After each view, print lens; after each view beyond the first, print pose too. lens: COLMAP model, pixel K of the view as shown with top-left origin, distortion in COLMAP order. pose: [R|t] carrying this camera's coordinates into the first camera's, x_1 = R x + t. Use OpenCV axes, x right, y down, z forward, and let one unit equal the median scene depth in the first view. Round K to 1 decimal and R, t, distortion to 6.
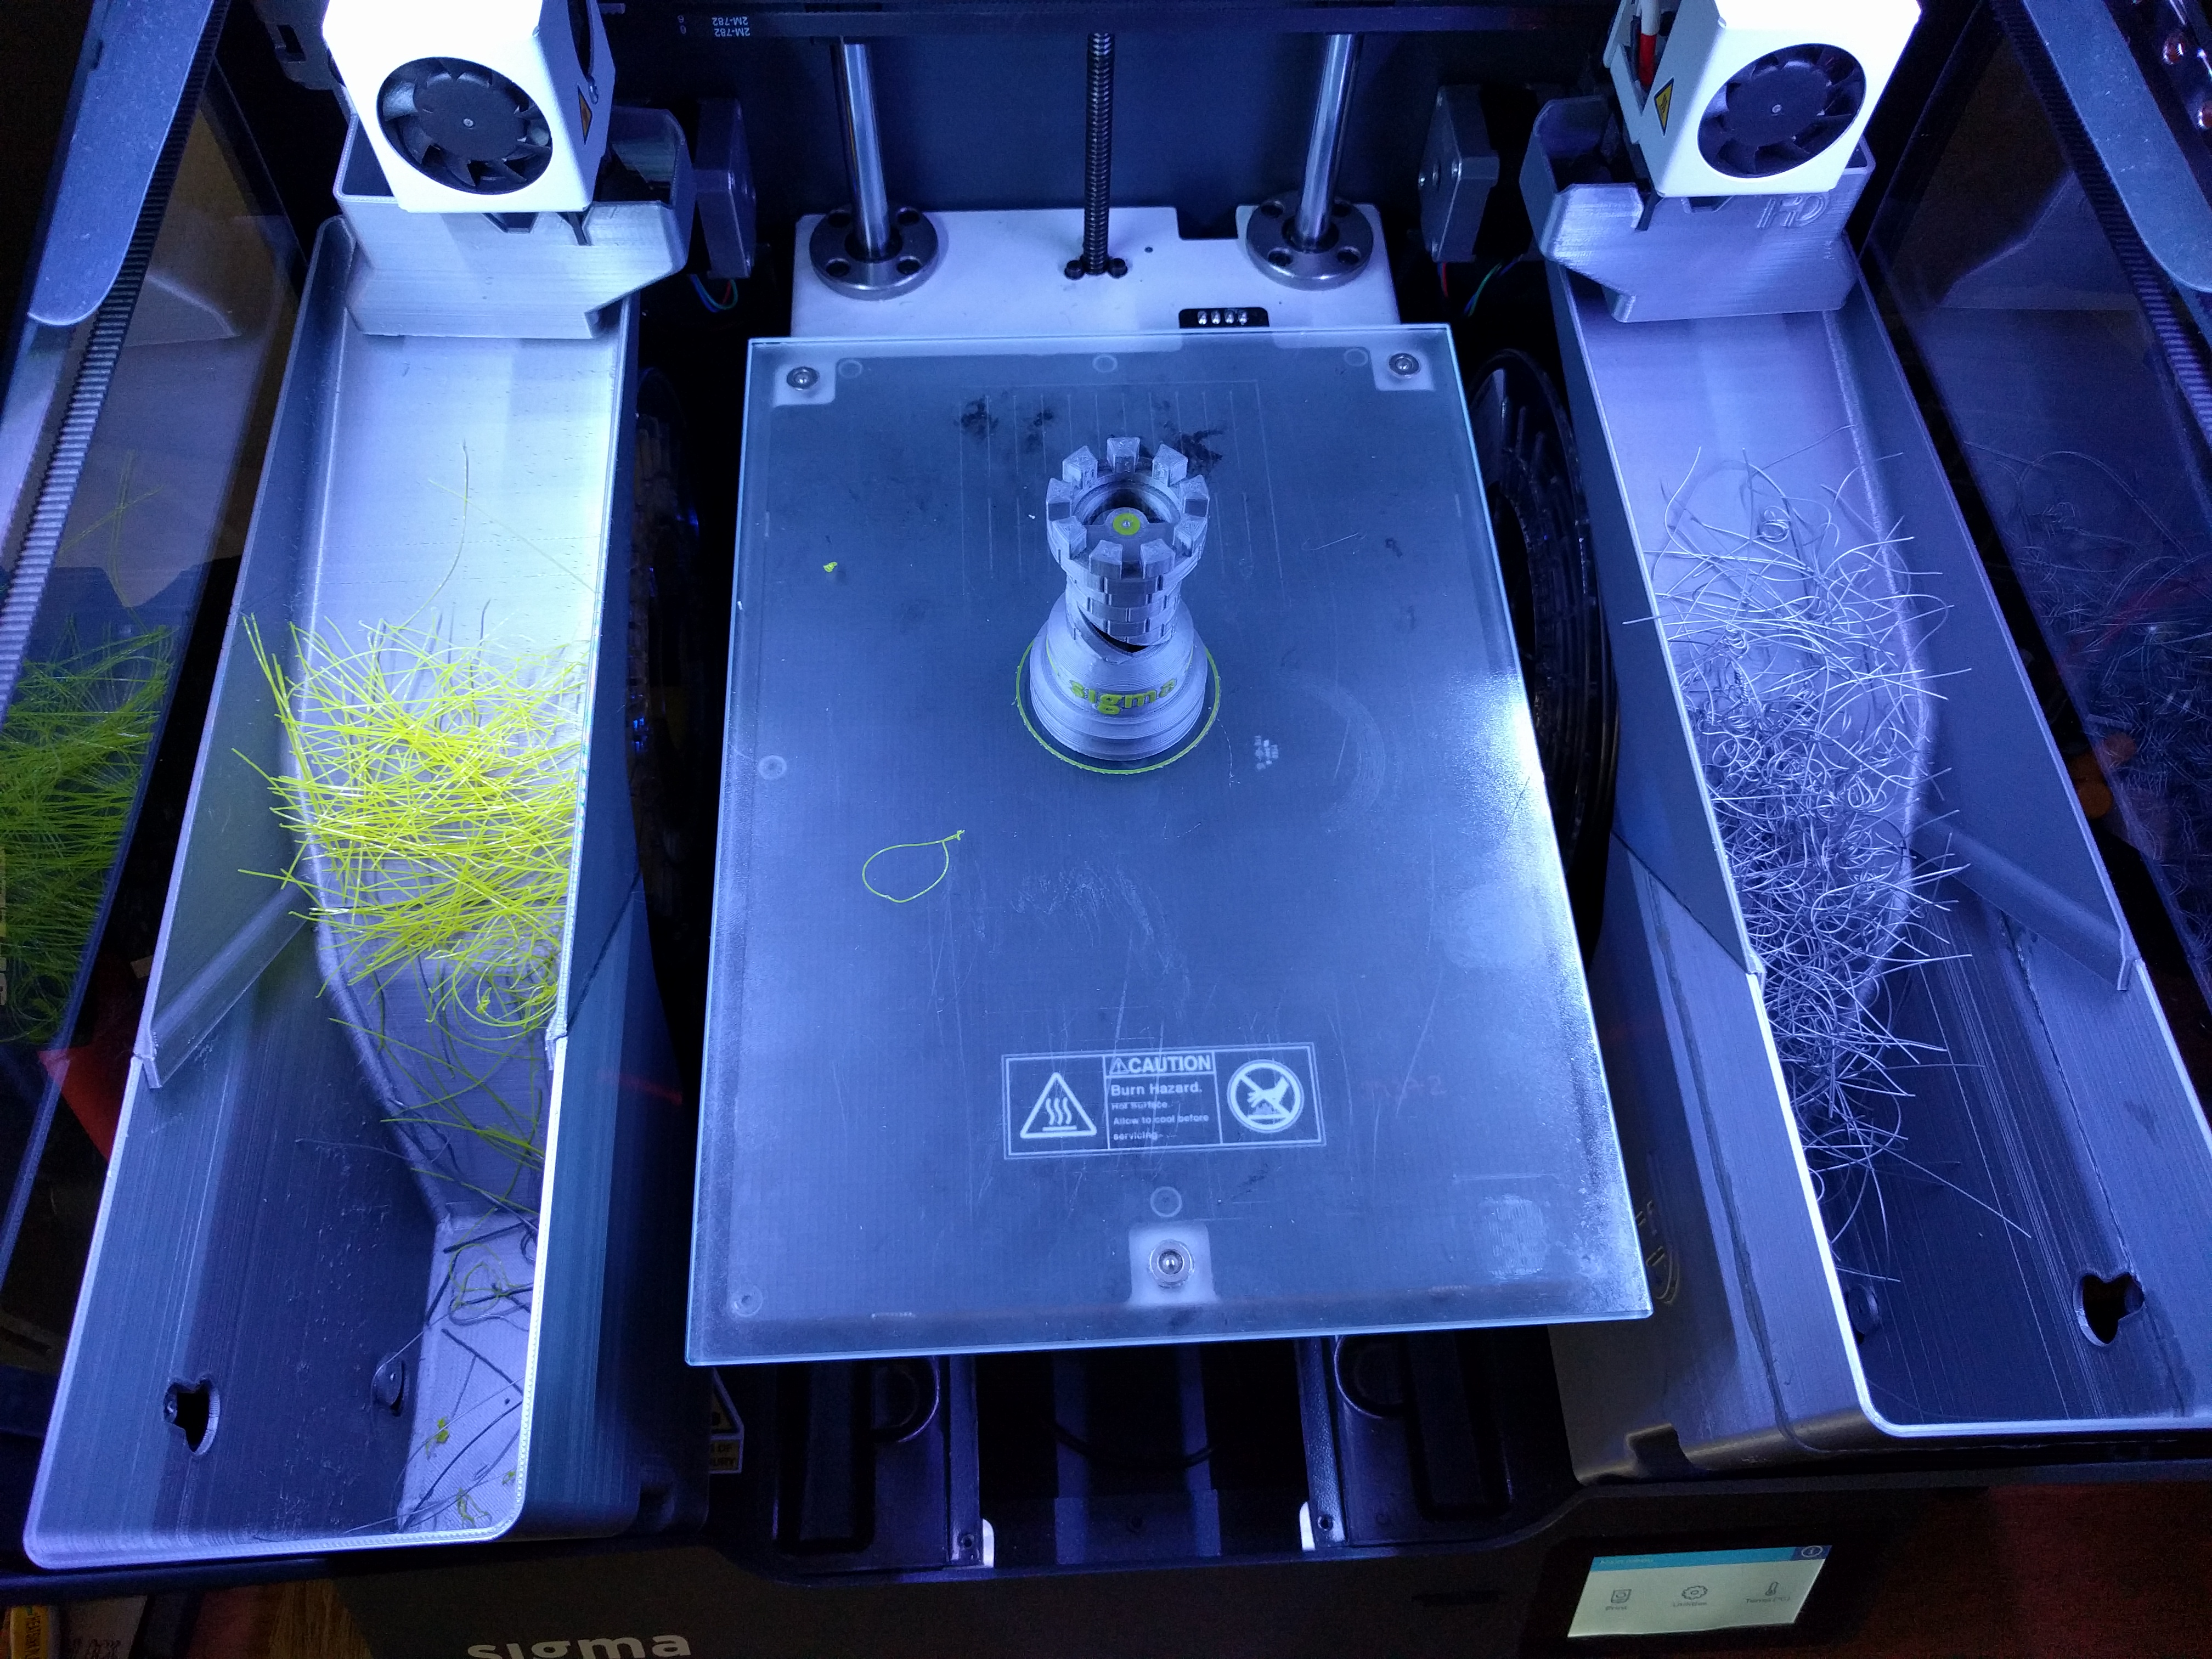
lens RADIAL K [[1674.5, 0, 1097.8], [0, 1674.5, 833.2], [0, 0, 1]] dist [-0.038222, 0.046966]
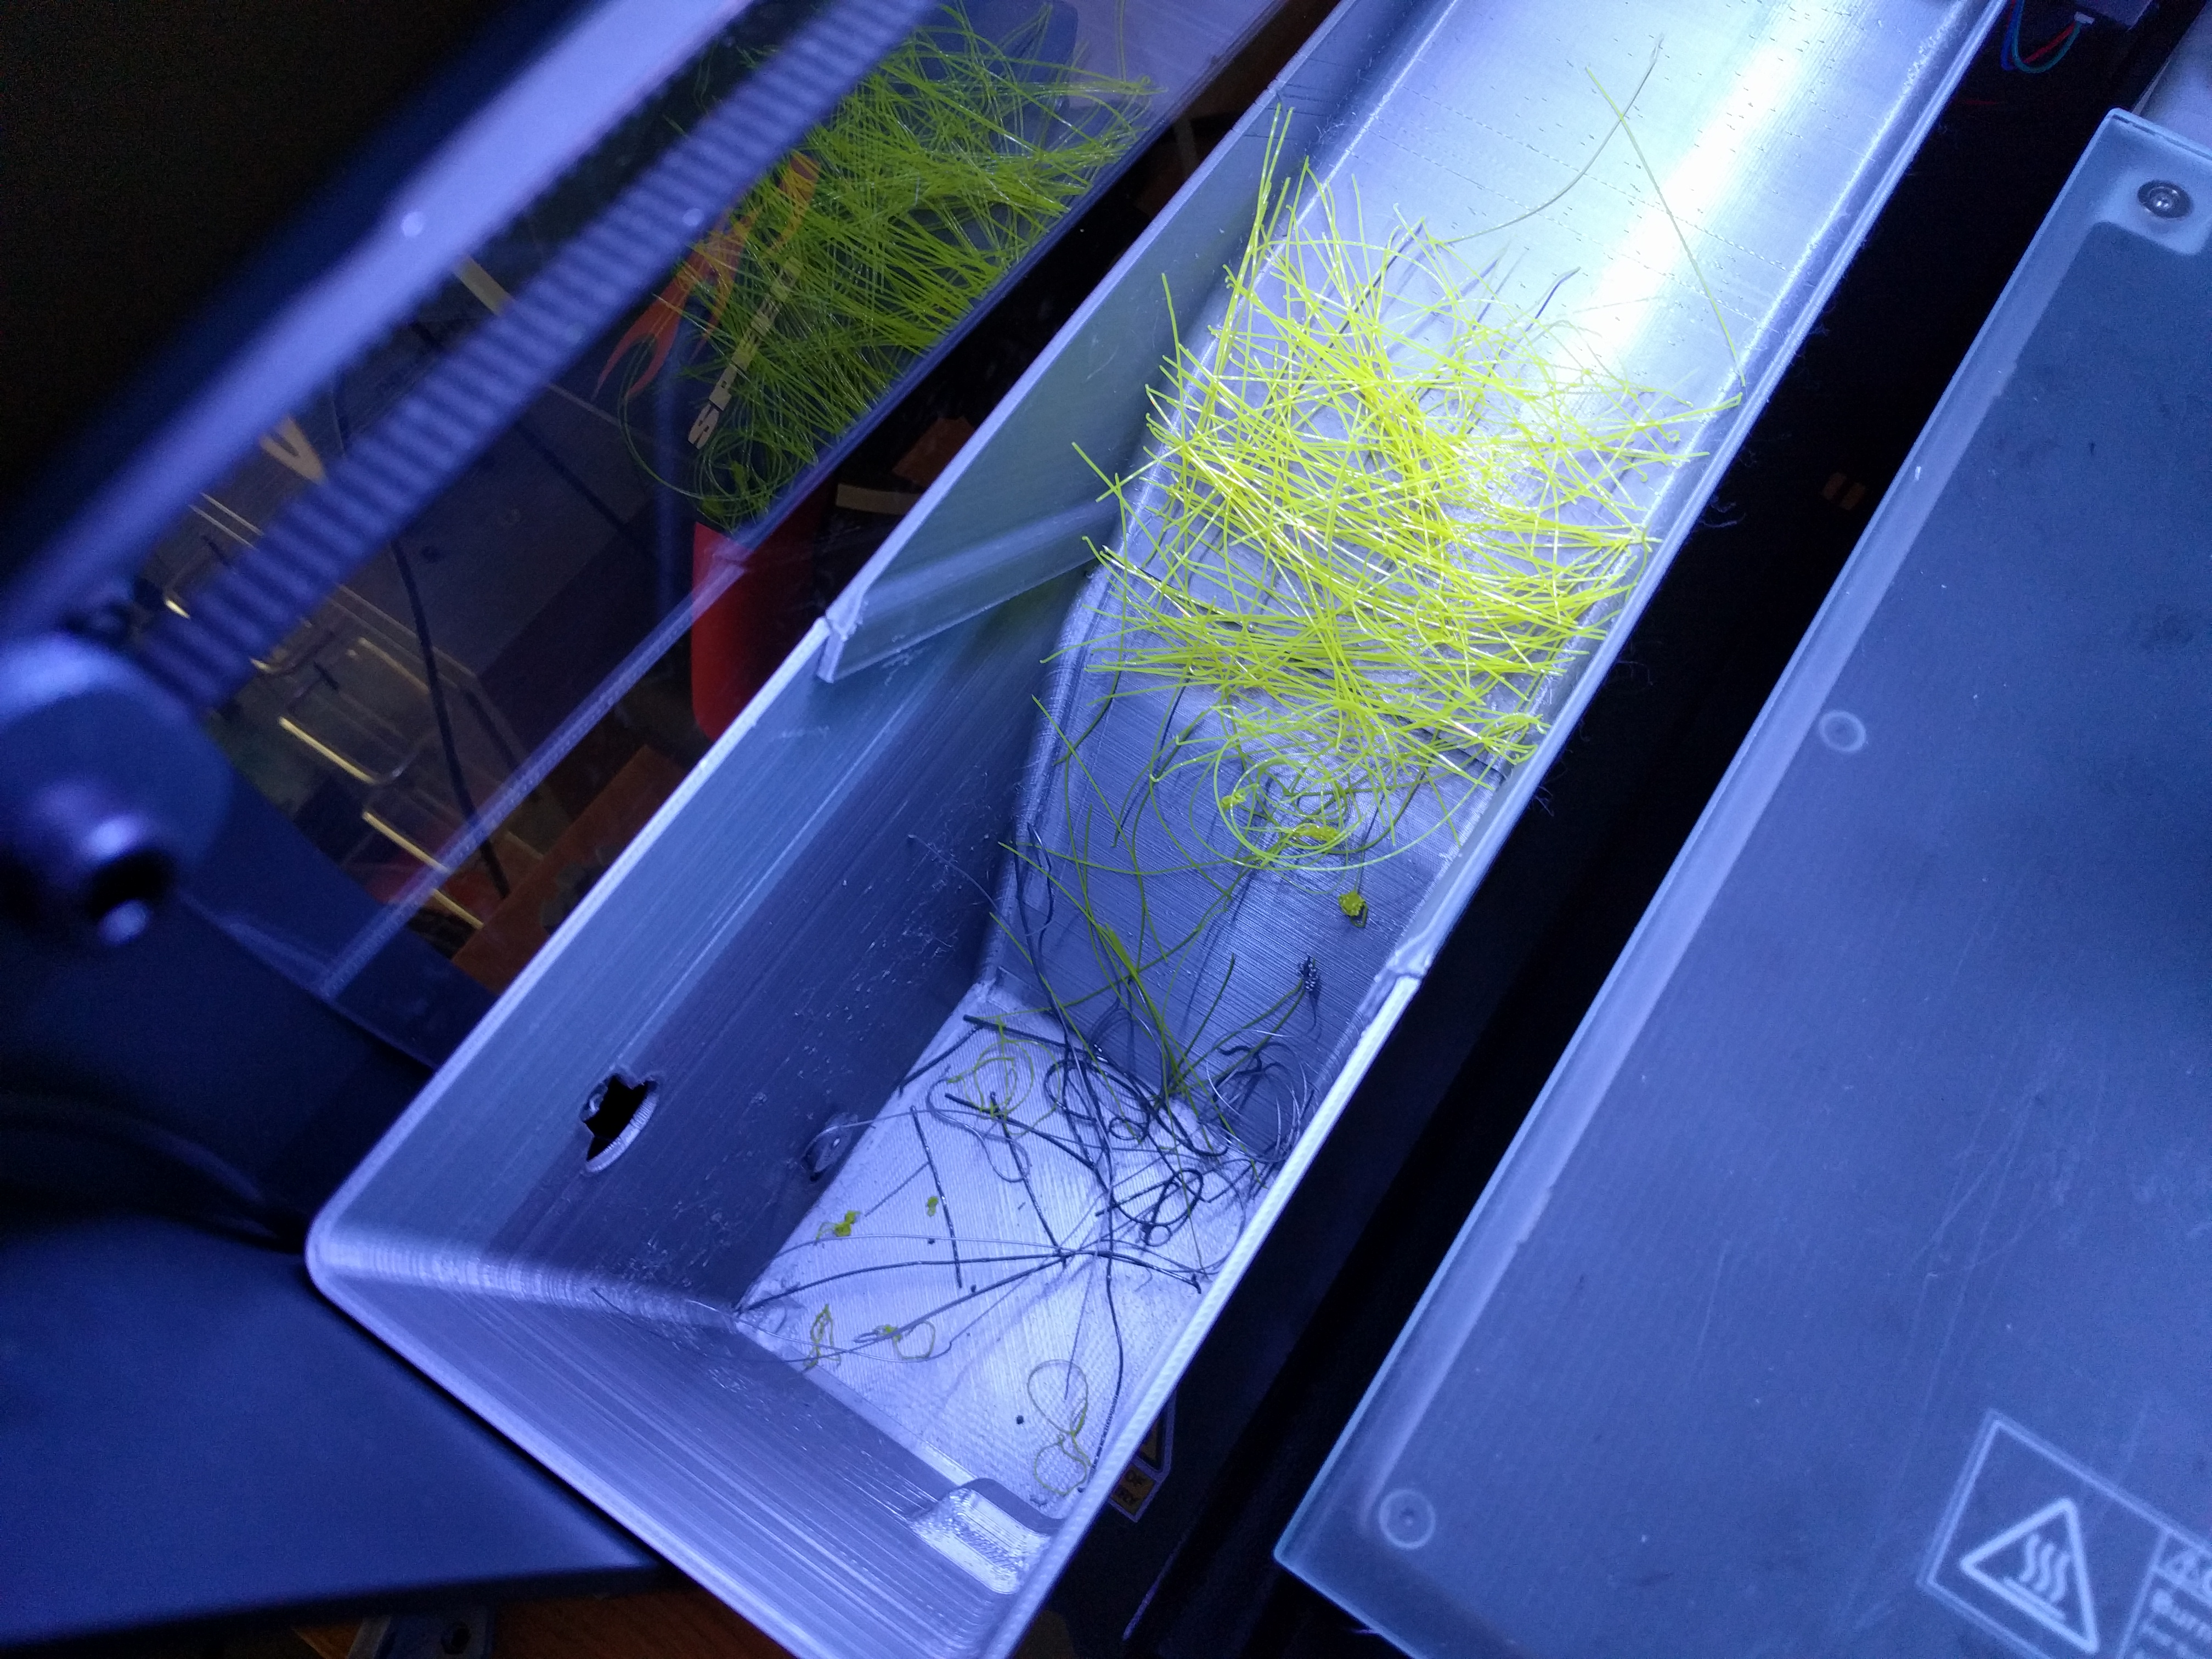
lens RADIAL K [[1674.5, 0, 1097.8], [0, 1674.5, 833.2], [0, 0, 1]] dist [-0.038222, 0.046966]
pose [[0.796561, 0.547405, -0.256590, -0.242573], [-0.527623, 0.836668, 0.146973, 0.045645], [0.295134, 0.018310, 0.955280, 0.359215]]
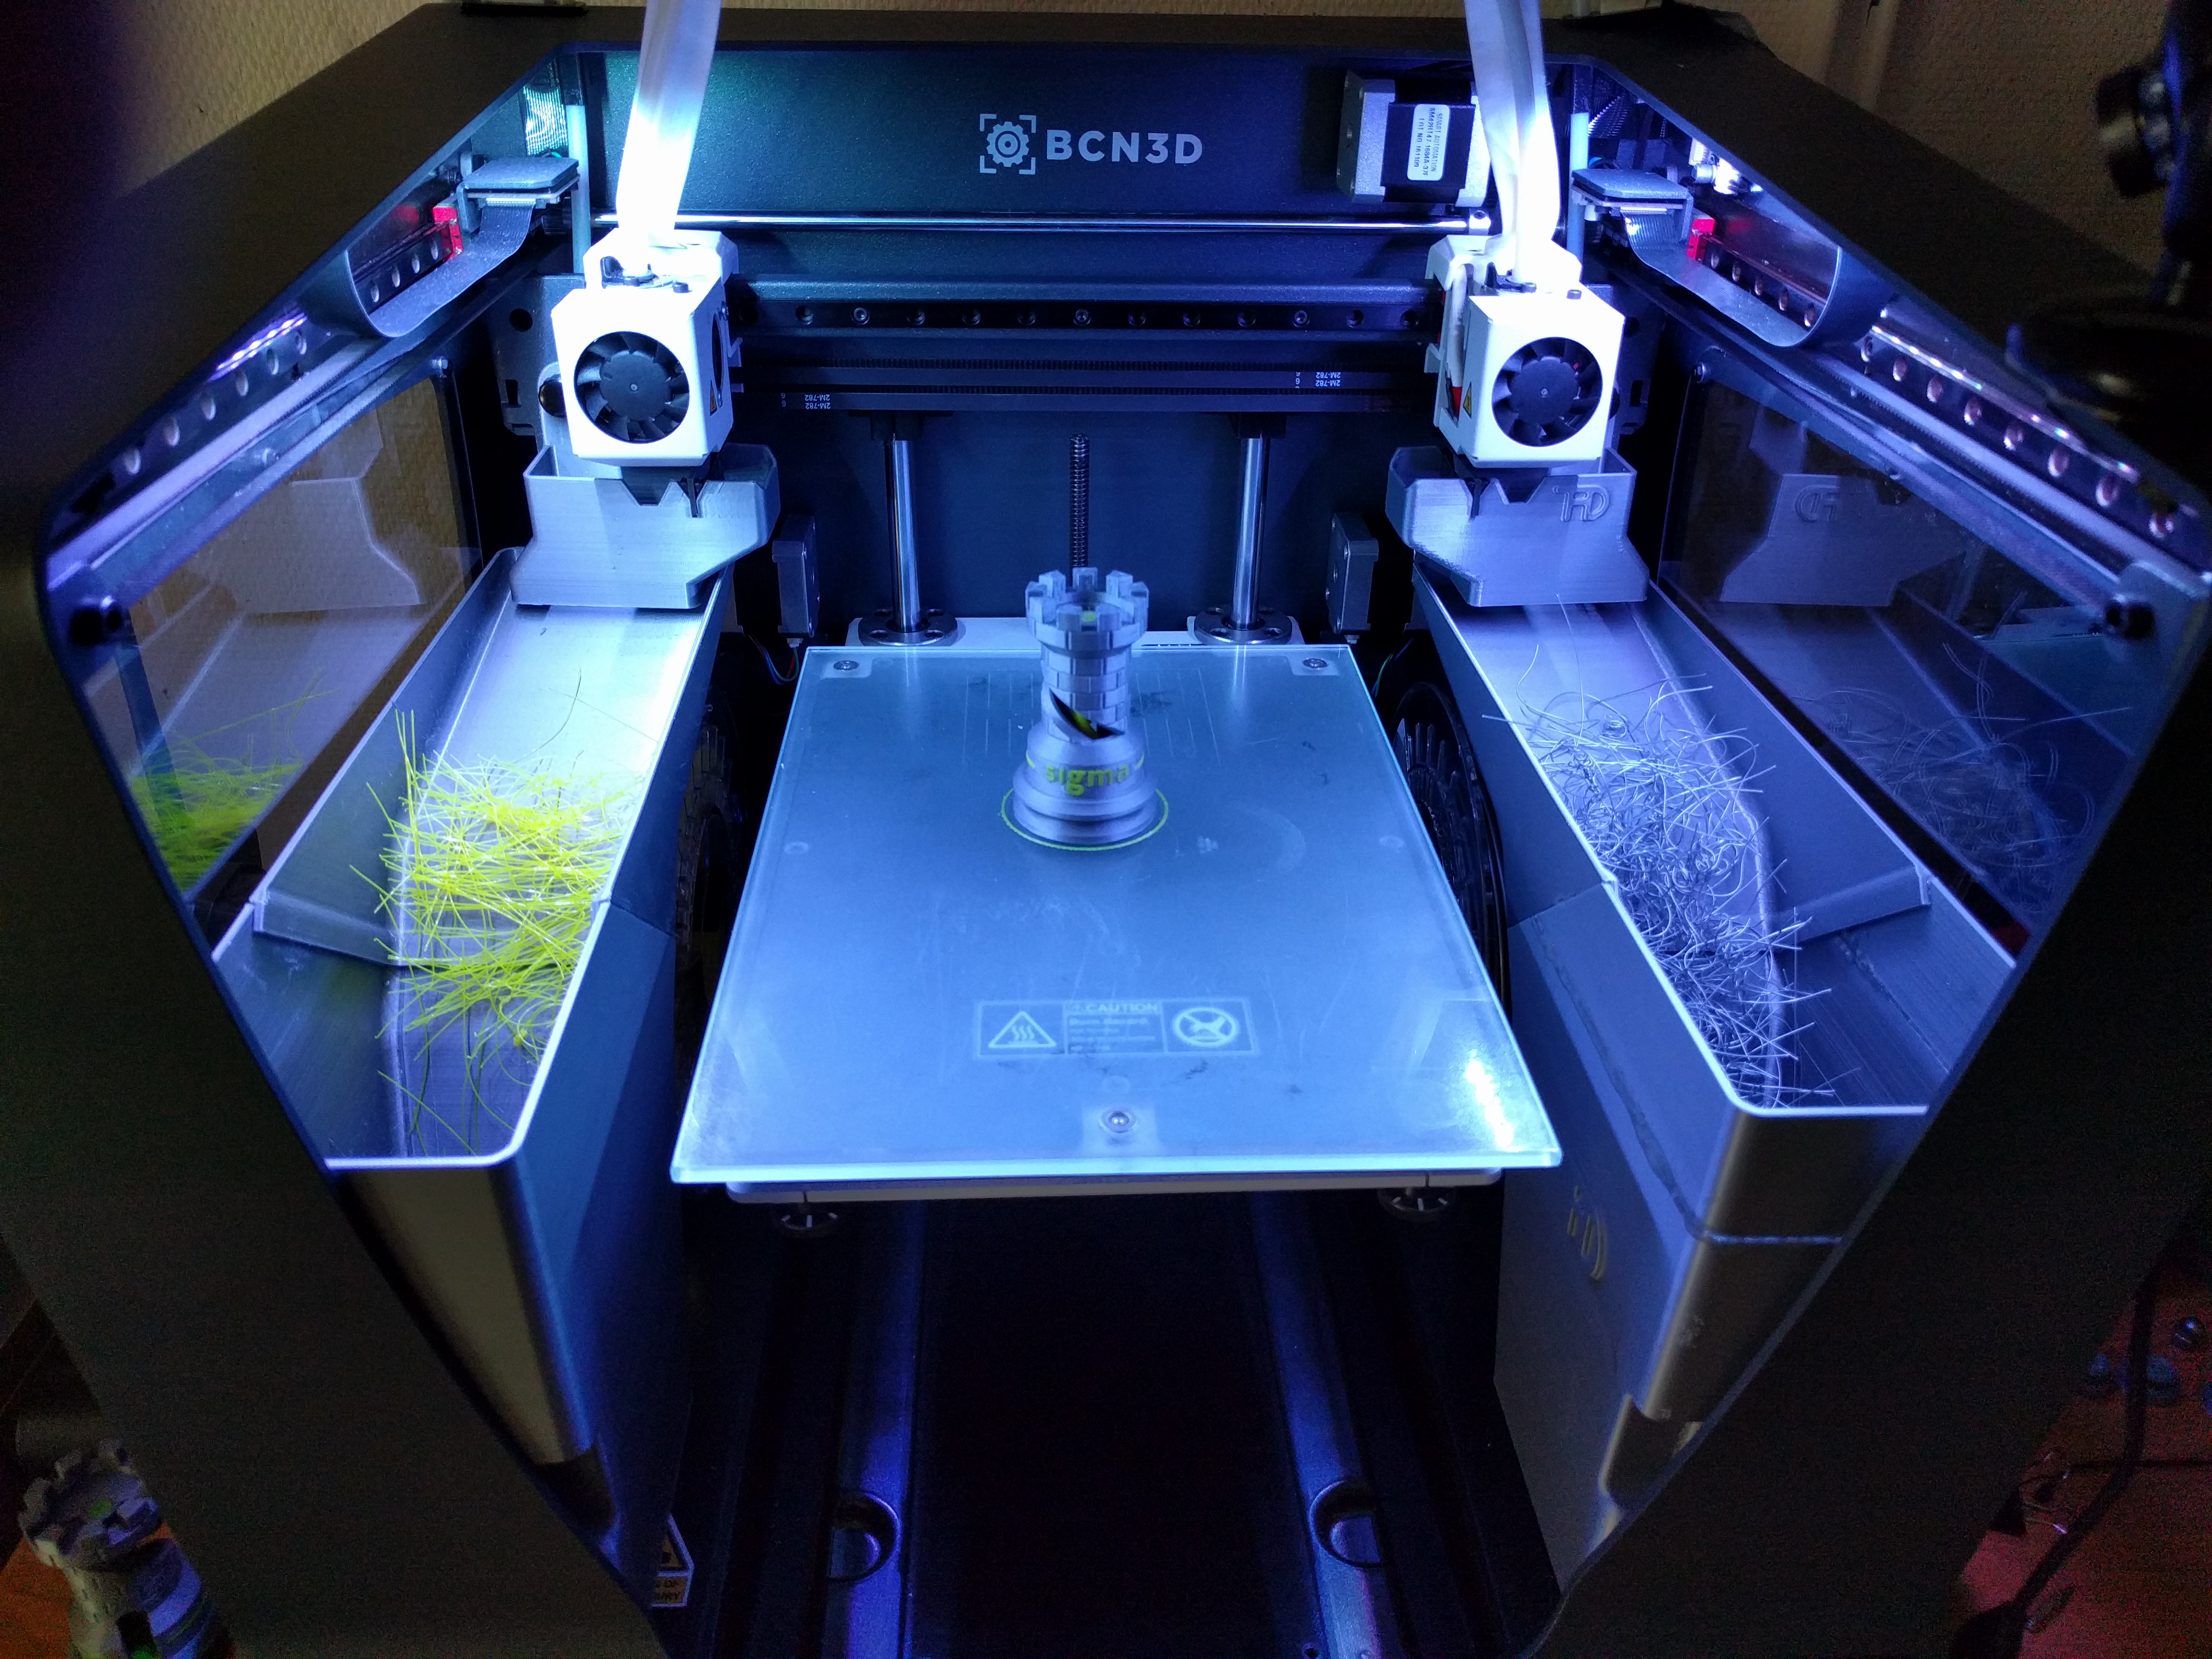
lens RADIAL K [[1672.8, 0, 1106.0], [0, 1672.8, 829.5], [0, 0, 1]] dist [-0.006882, -0.000652]
pose [[0.999960, -0.002403, -0.008577, 0.039913], [-0.002337, 0.858402, -0.512972, 0.585668], [0.008595, 0.512972, 0.858362, -0.043465]]
